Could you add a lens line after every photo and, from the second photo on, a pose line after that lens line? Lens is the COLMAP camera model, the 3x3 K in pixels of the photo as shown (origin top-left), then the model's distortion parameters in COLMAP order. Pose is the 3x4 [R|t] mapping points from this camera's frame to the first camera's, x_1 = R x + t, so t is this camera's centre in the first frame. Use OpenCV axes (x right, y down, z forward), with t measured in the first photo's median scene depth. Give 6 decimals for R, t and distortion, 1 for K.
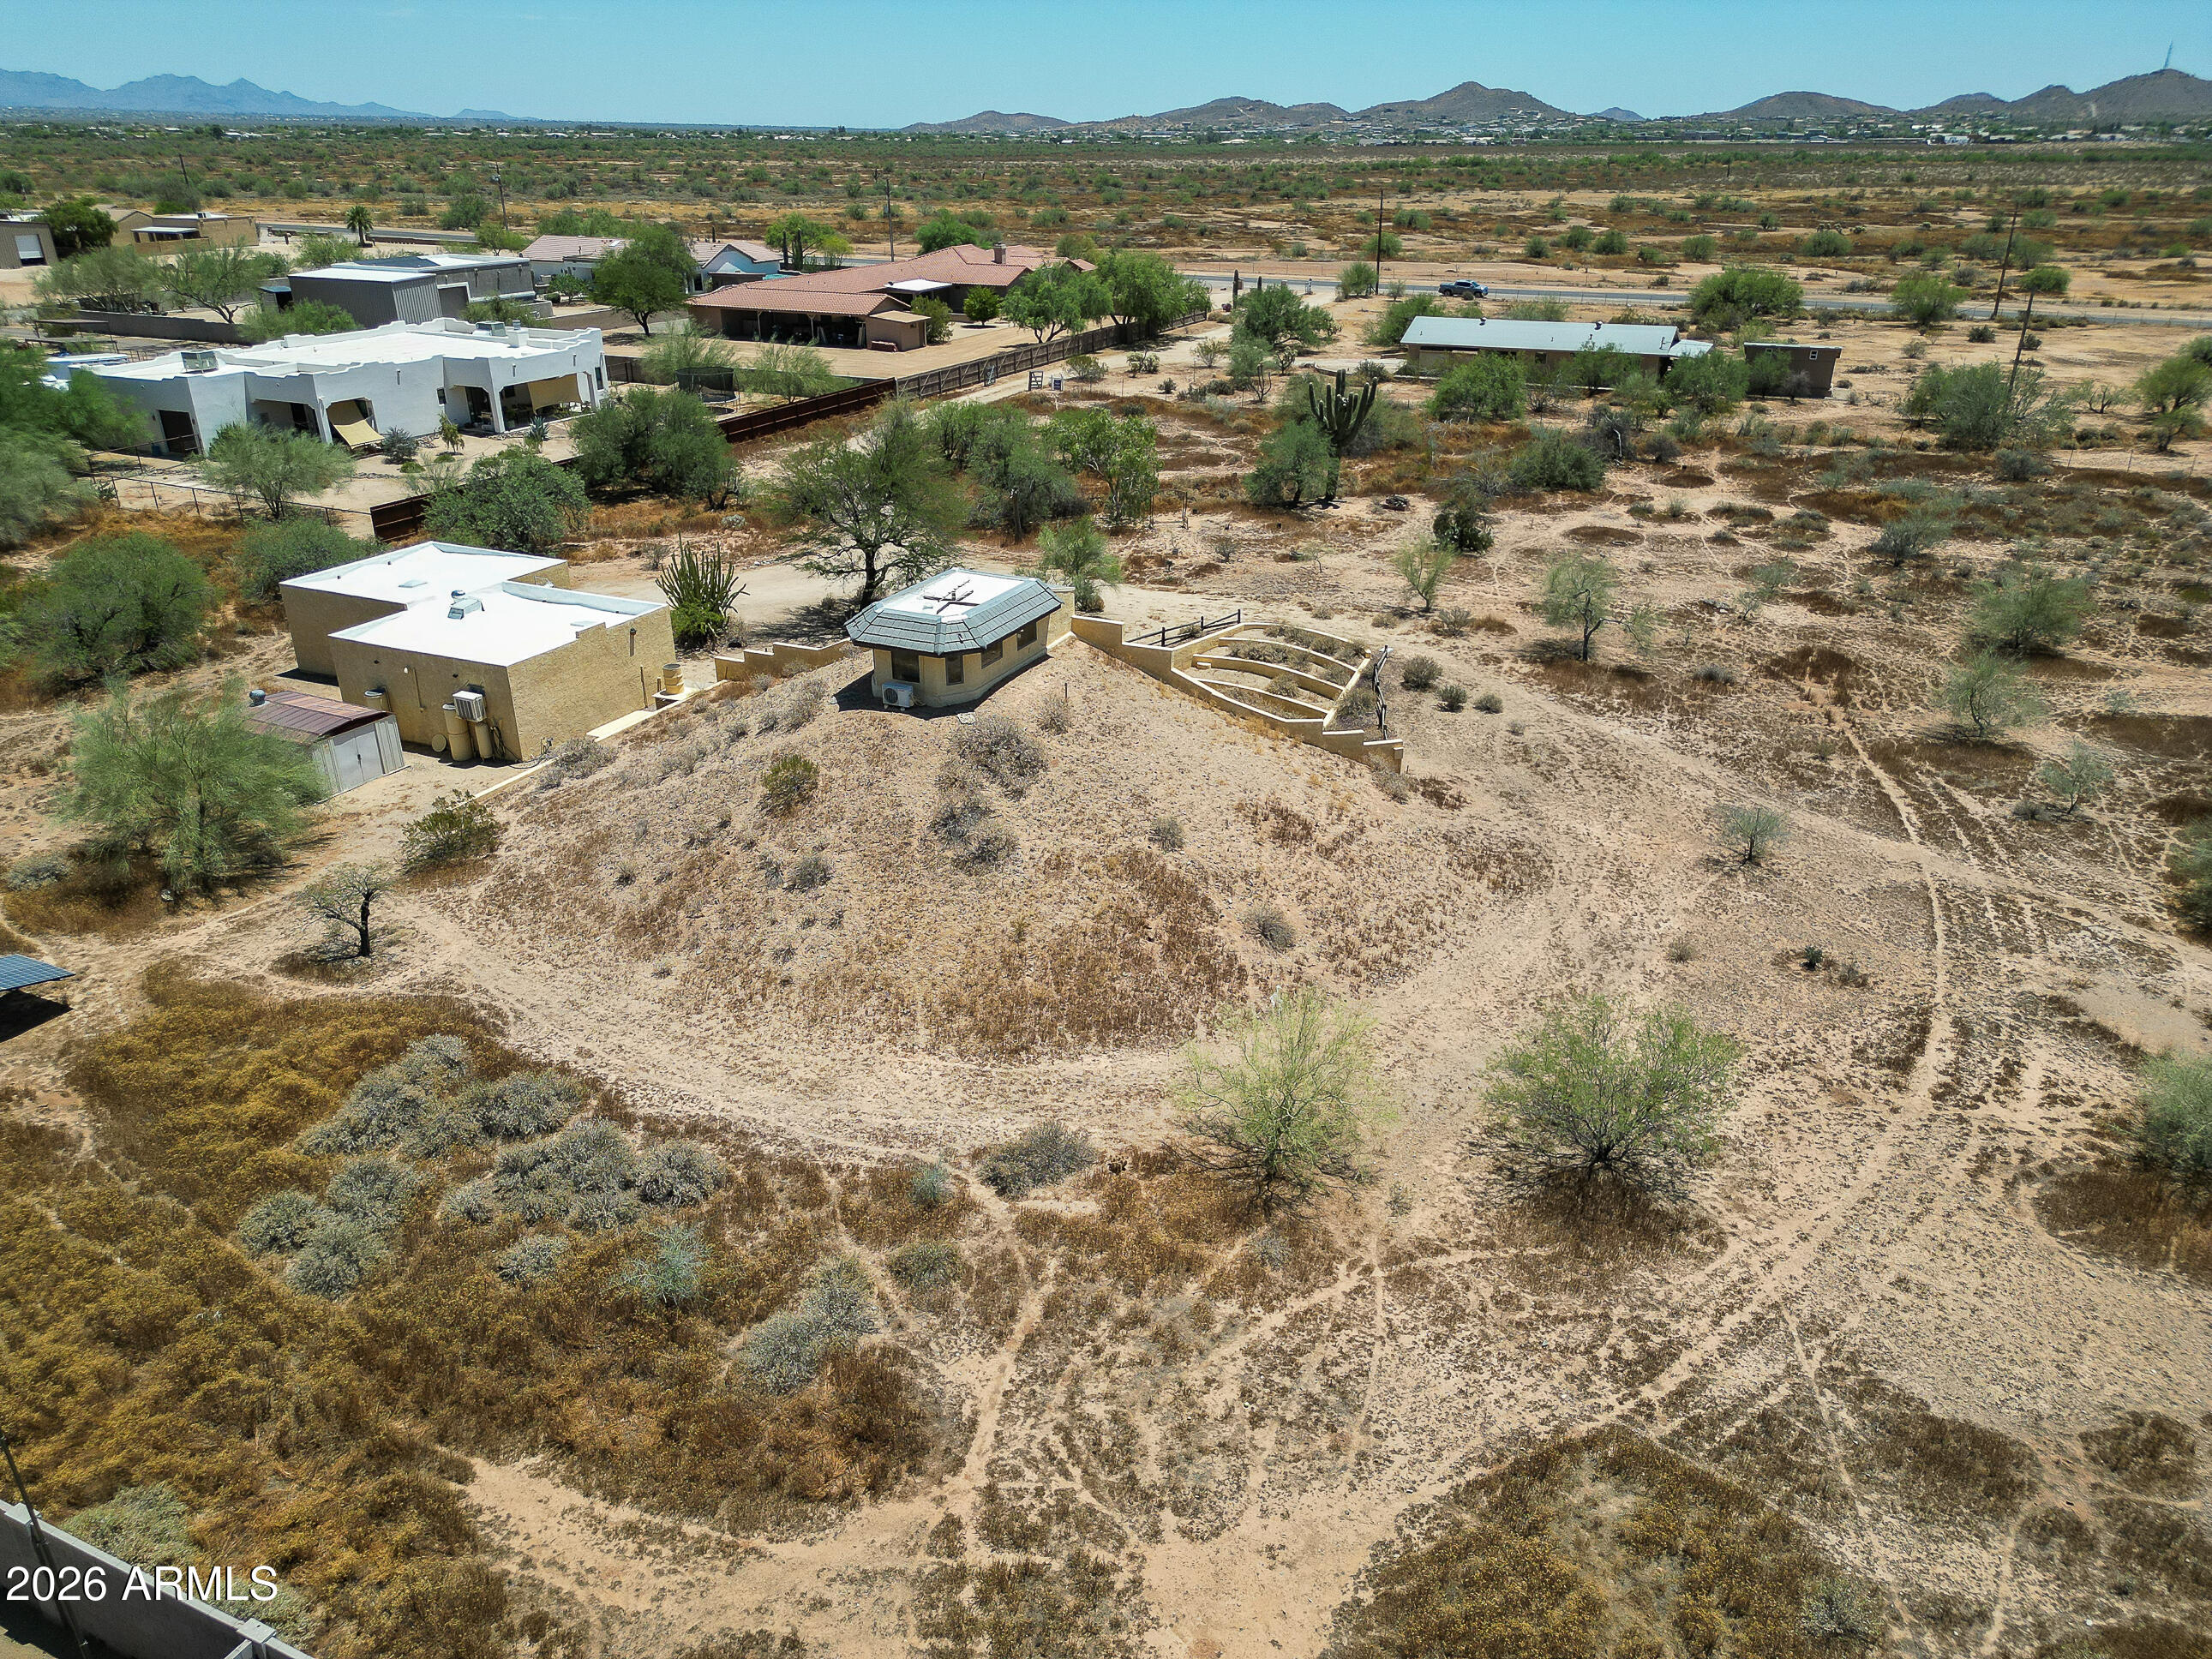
lens RADIAL K [[1506.0, 0, 1106.0], [0, 1506.0, 829.5], [0, 0, 1]] dist [0.057424, -0.039617]
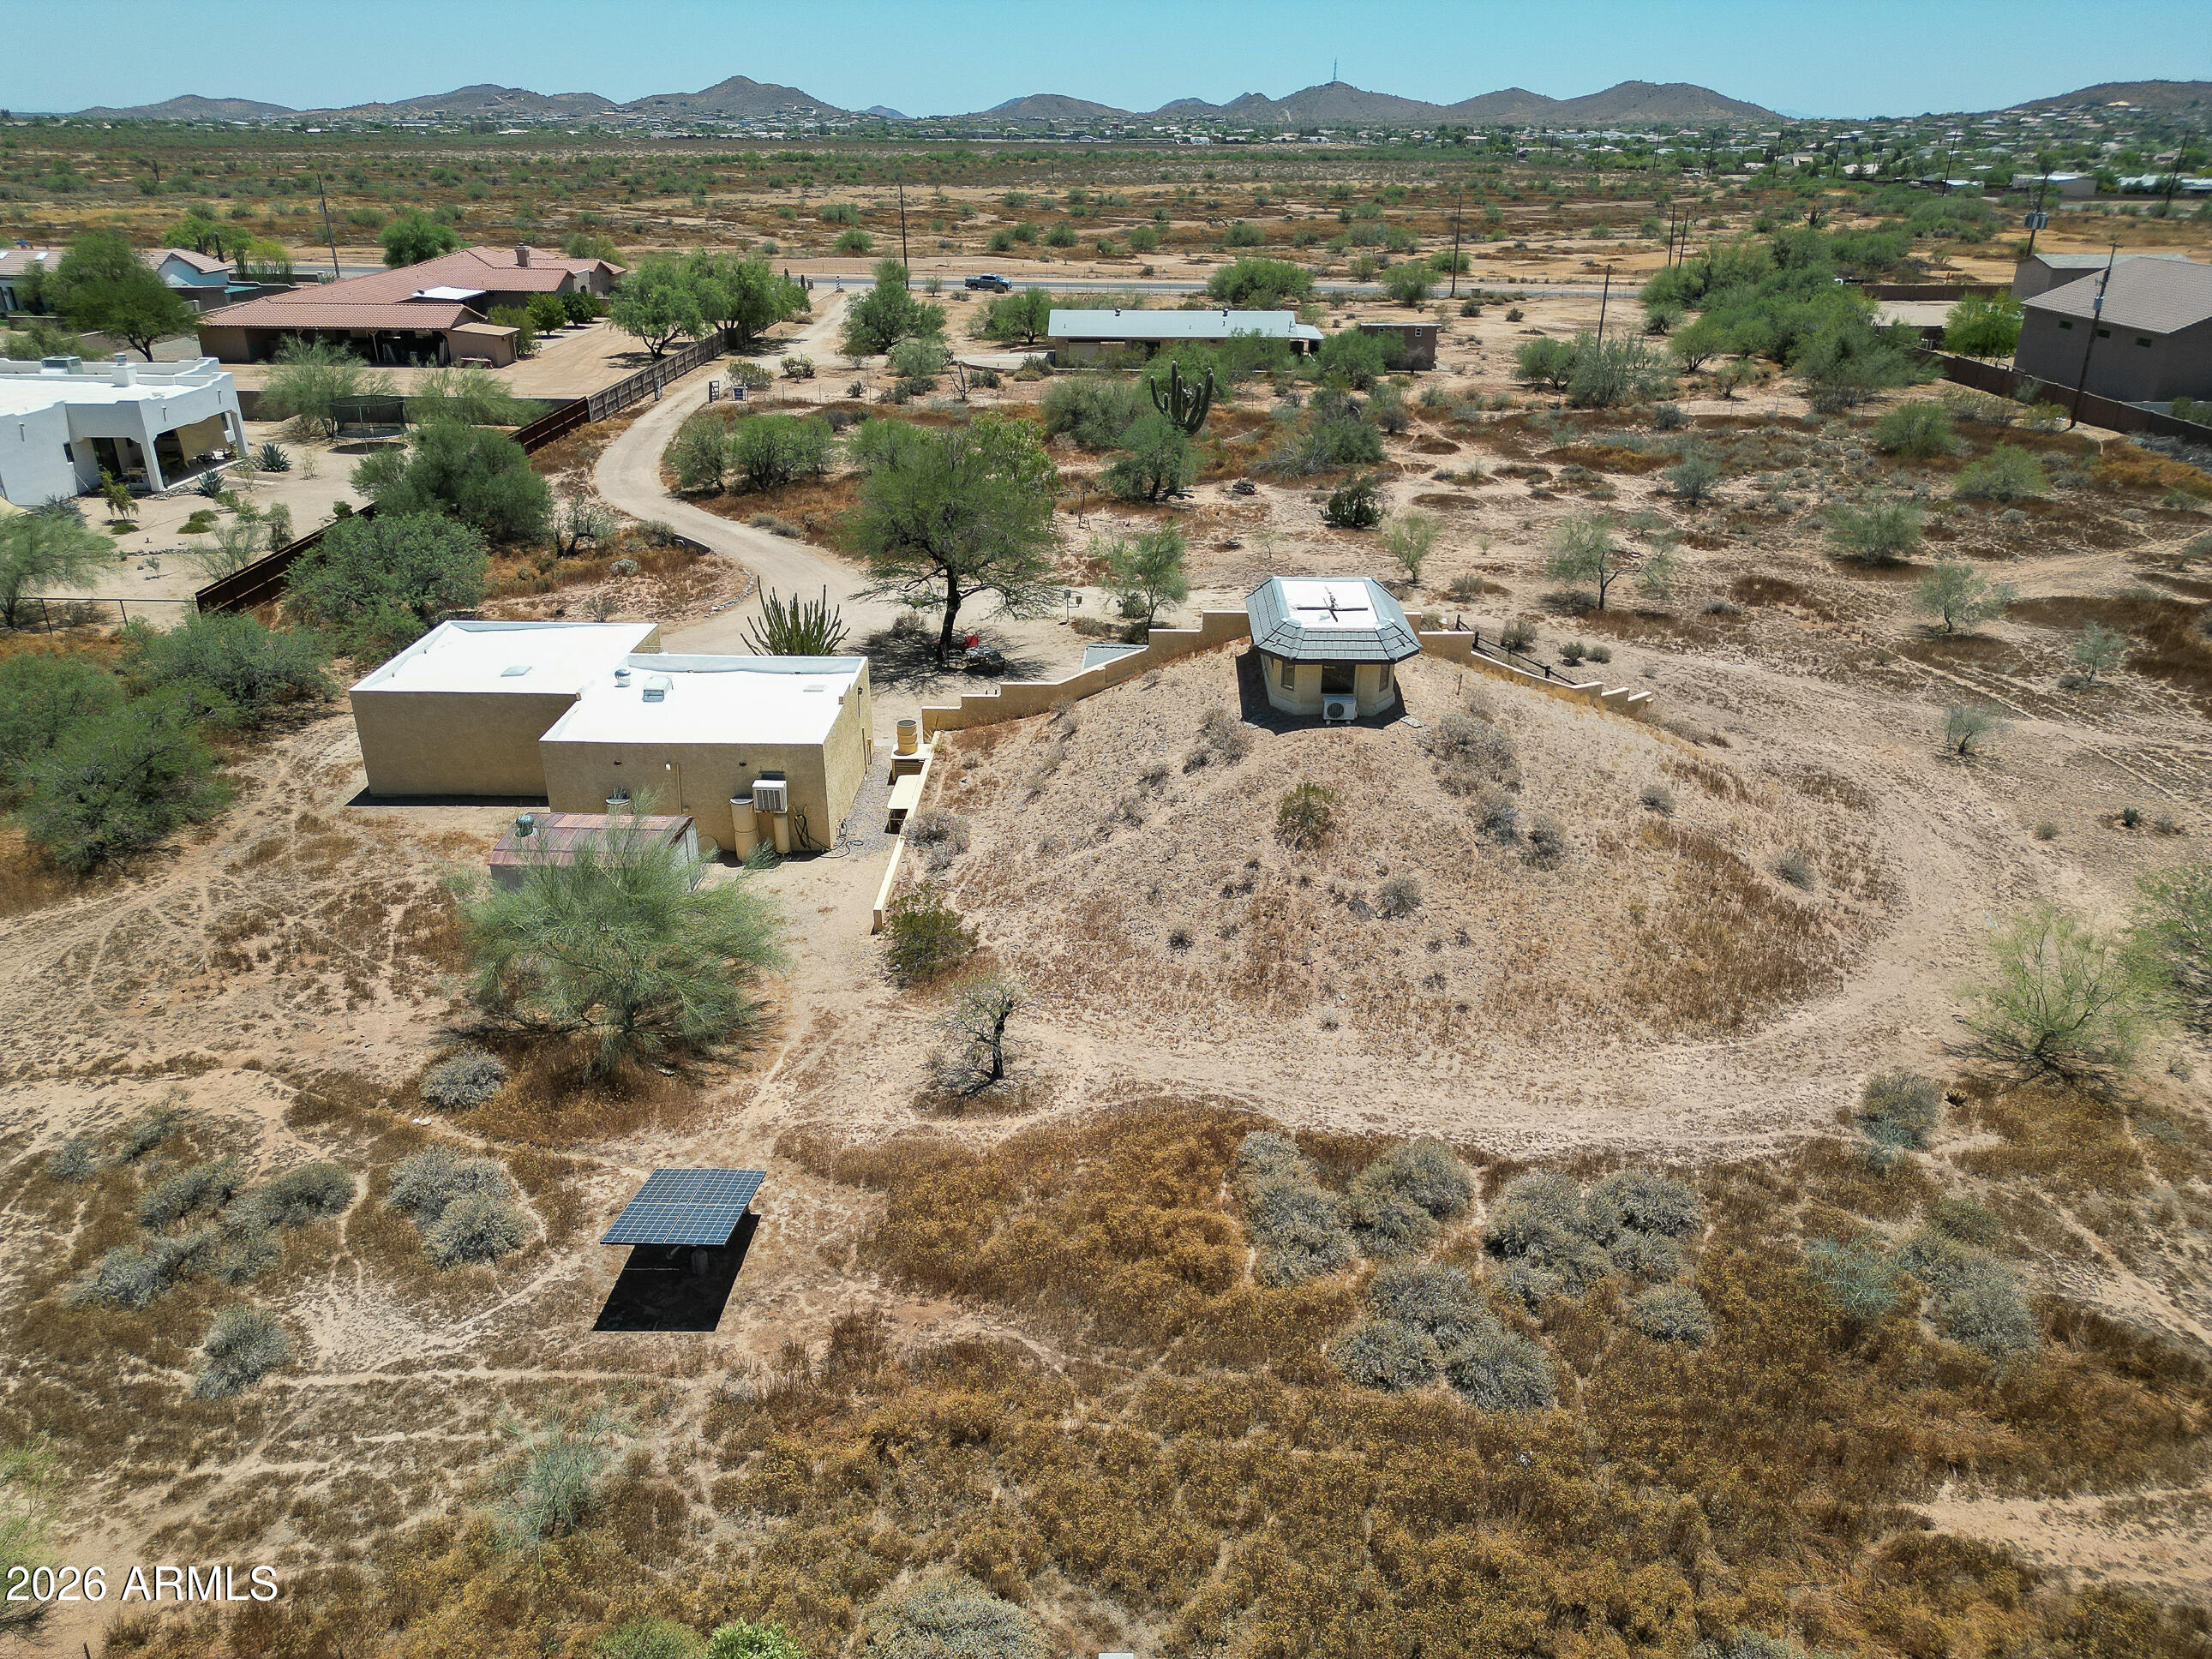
lens RADIAL K [[1521.1, 0, 1106.0], [0, 1521.1, 829.5], [0, 0, 1]] dist [0.060382, -0.045621]
pose [[0.917232, -0.161995, 0.363926, -0.491221], [0.162308, 0.986286, 0.029950, -0.050313], [-0.363787, 0.031597, 0.930946, 0.110408]]
